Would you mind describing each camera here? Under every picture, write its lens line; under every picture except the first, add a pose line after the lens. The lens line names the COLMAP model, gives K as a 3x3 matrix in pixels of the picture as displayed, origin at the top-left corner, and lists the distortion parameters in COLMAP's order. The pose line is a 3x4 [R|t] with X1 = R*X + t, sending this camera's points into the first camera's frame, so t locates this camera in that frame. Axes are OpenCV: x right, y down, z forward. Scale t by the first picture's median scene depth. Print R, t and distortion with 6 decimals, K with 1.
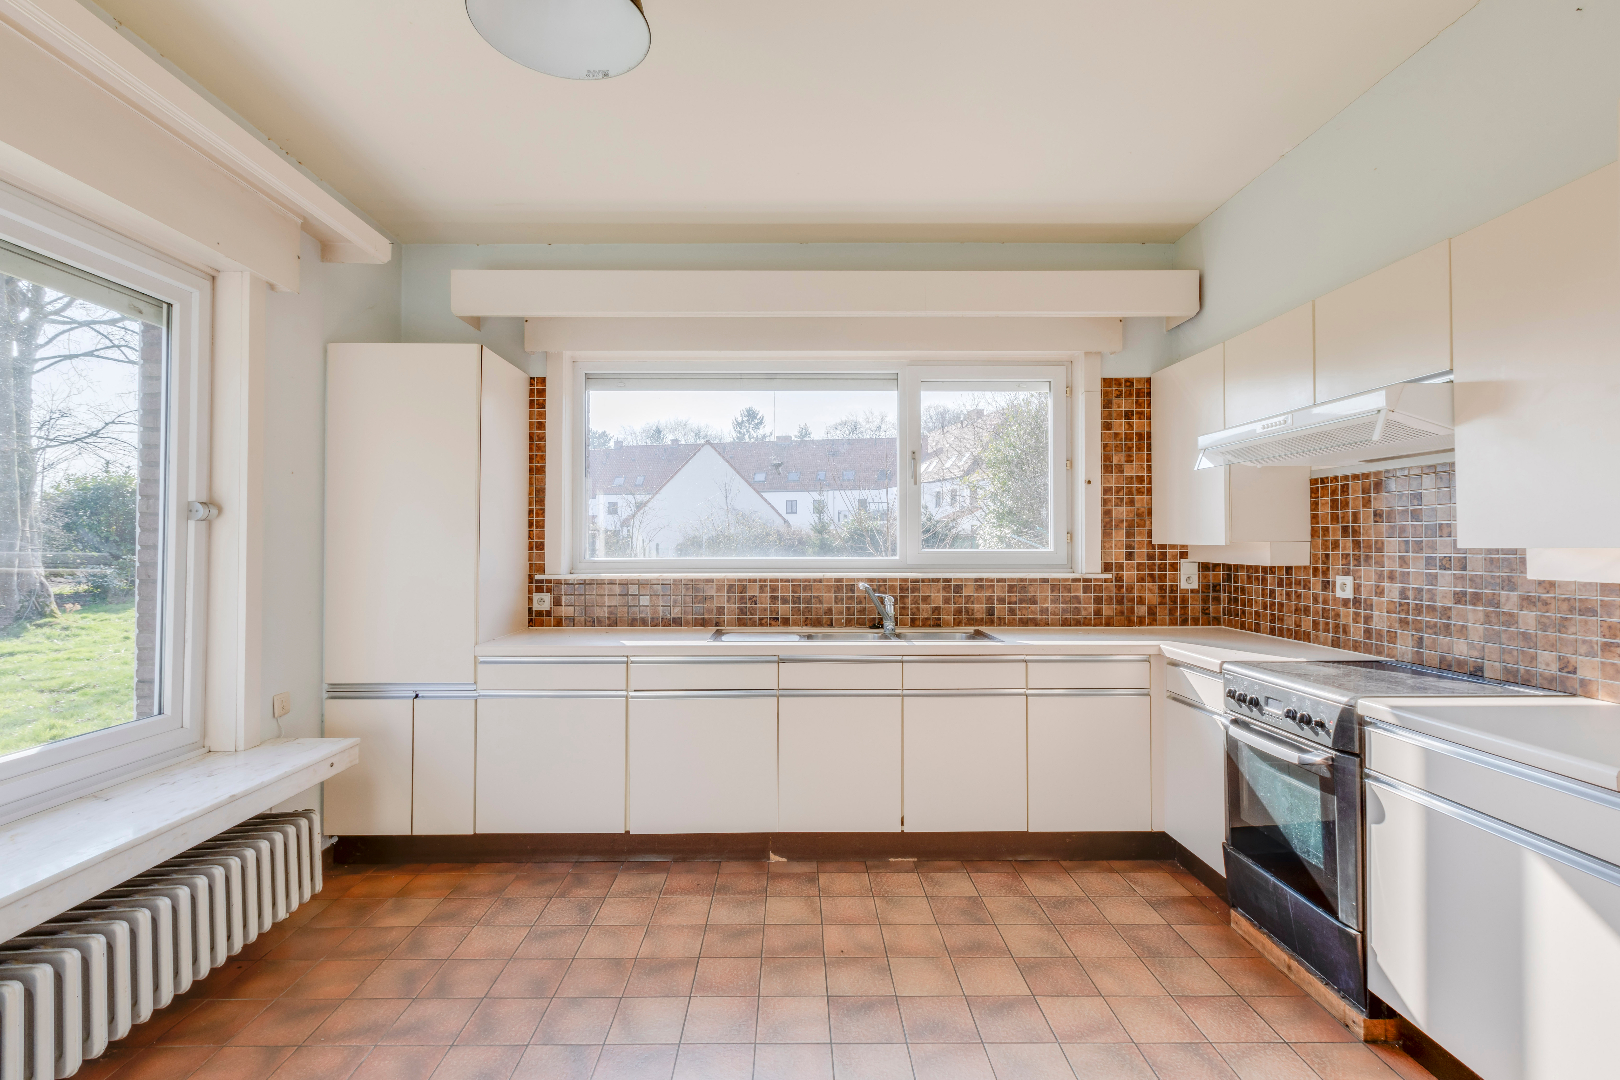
lens RADIAL K [[736.7, 0, 789.3], [0, 736.7, 538.0], [0, 0, 1]] dist [0.007598, -0.000812]
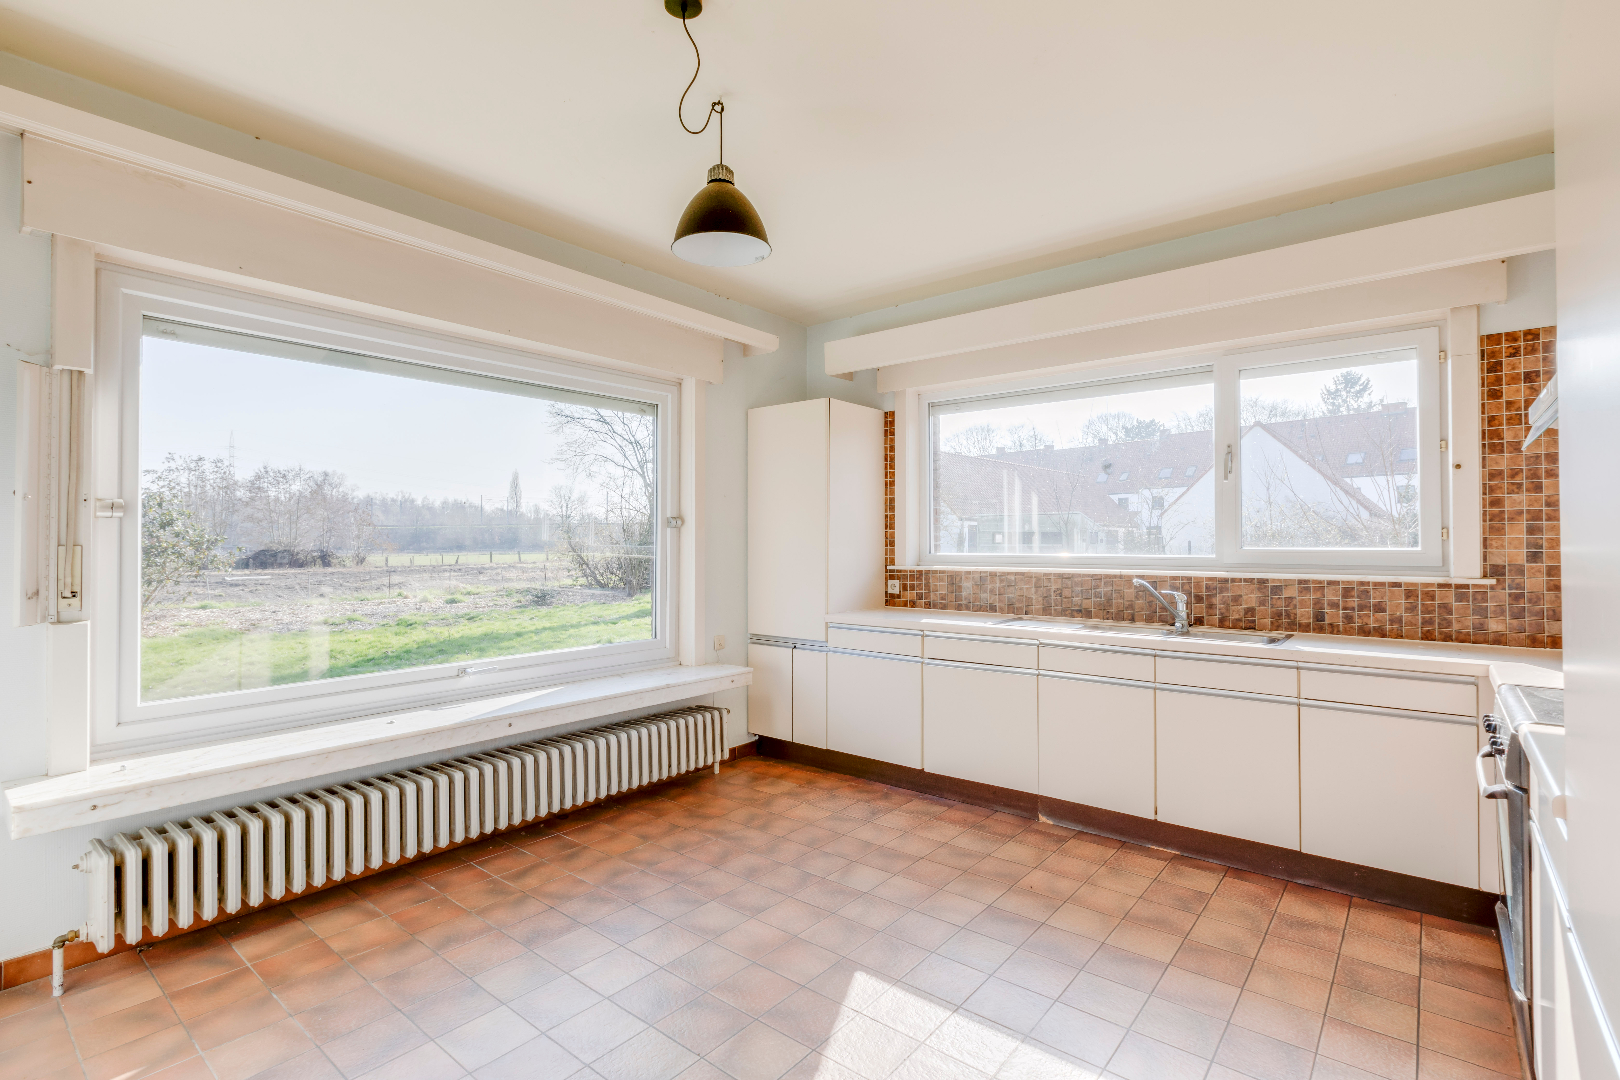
lens RADIAL K [[736.7, 0, 792.9], [0, 736.7, 536.7], [0, 0, 1]] dist [0.007598, -0.000812]
pose [[0.774813, -0.003834, -0.632179, 0.411484], [0.004762, 0.999989, -0.000228, -0.001098], [0.632173, -0.002834, 0.774822, -0.120886]]
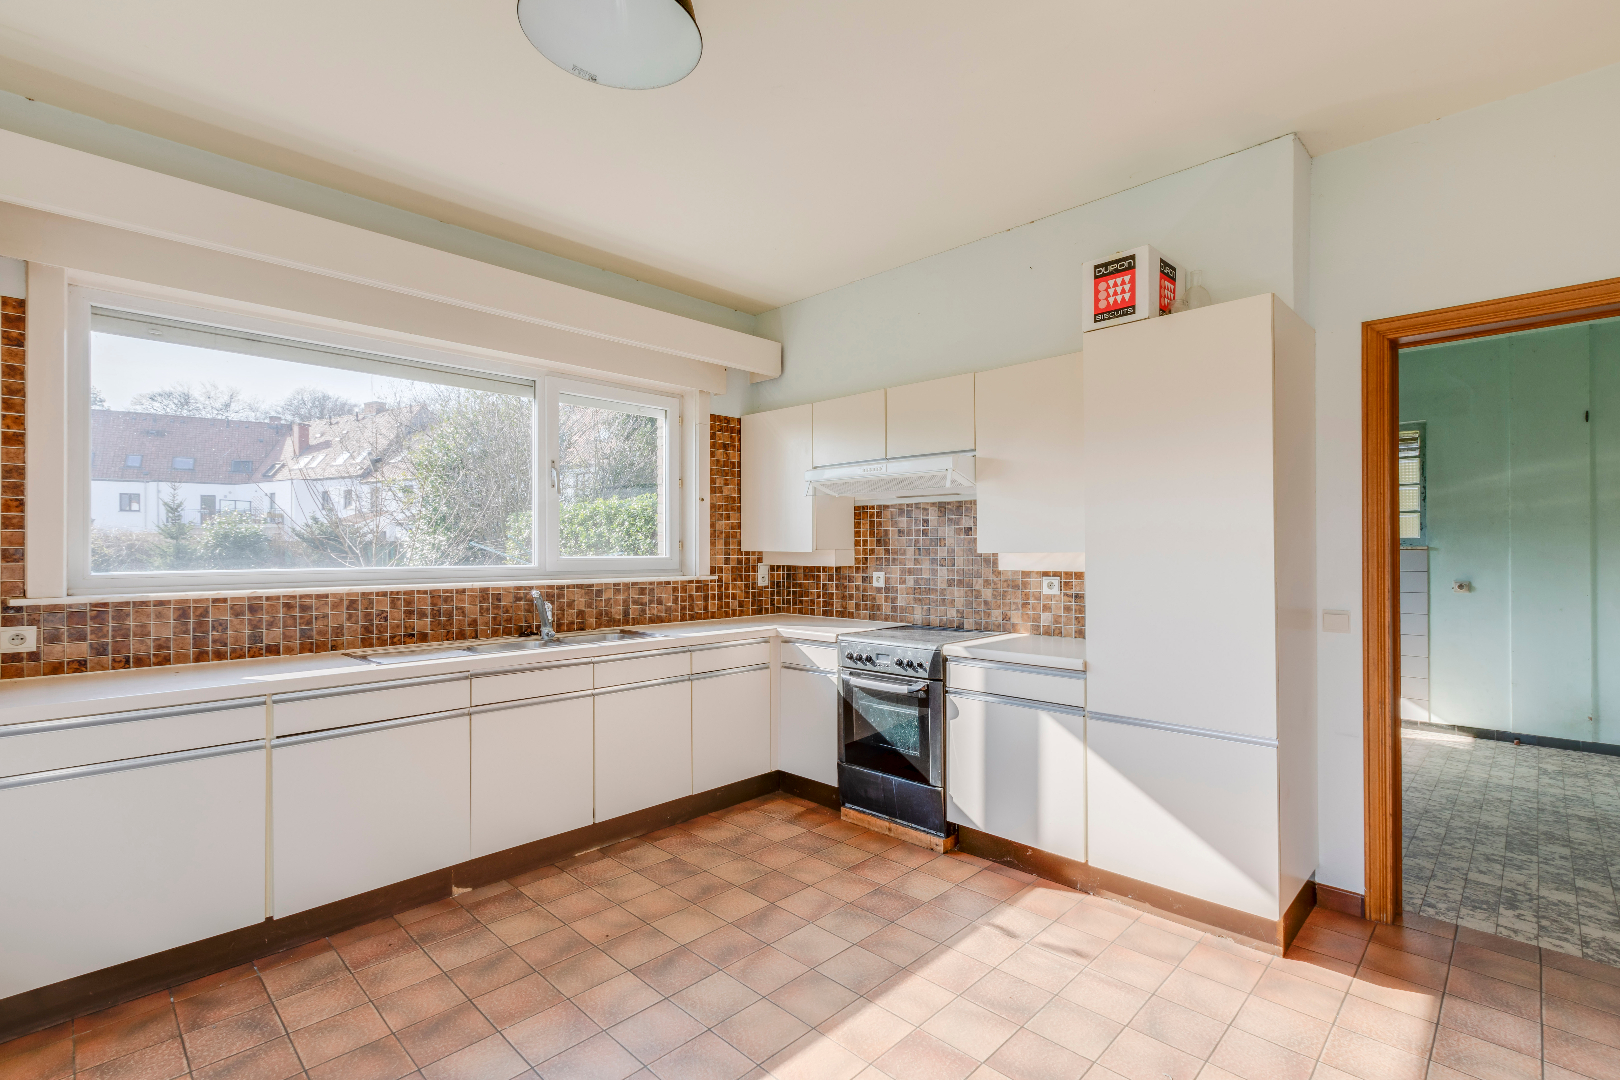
lens RADIAL K [[736.7, 0, 800.4], [0, 736.7, 553.1], [0, 0, 1]] dist [0.007598, -0.000812]
pose [[0.706865, -0.002677, 0.707343, -0.378352], [-0.003671, 0.999965, 0.007453, 0.001820], [-0.707339, -0.007865, 0.706831, 0.046851]]
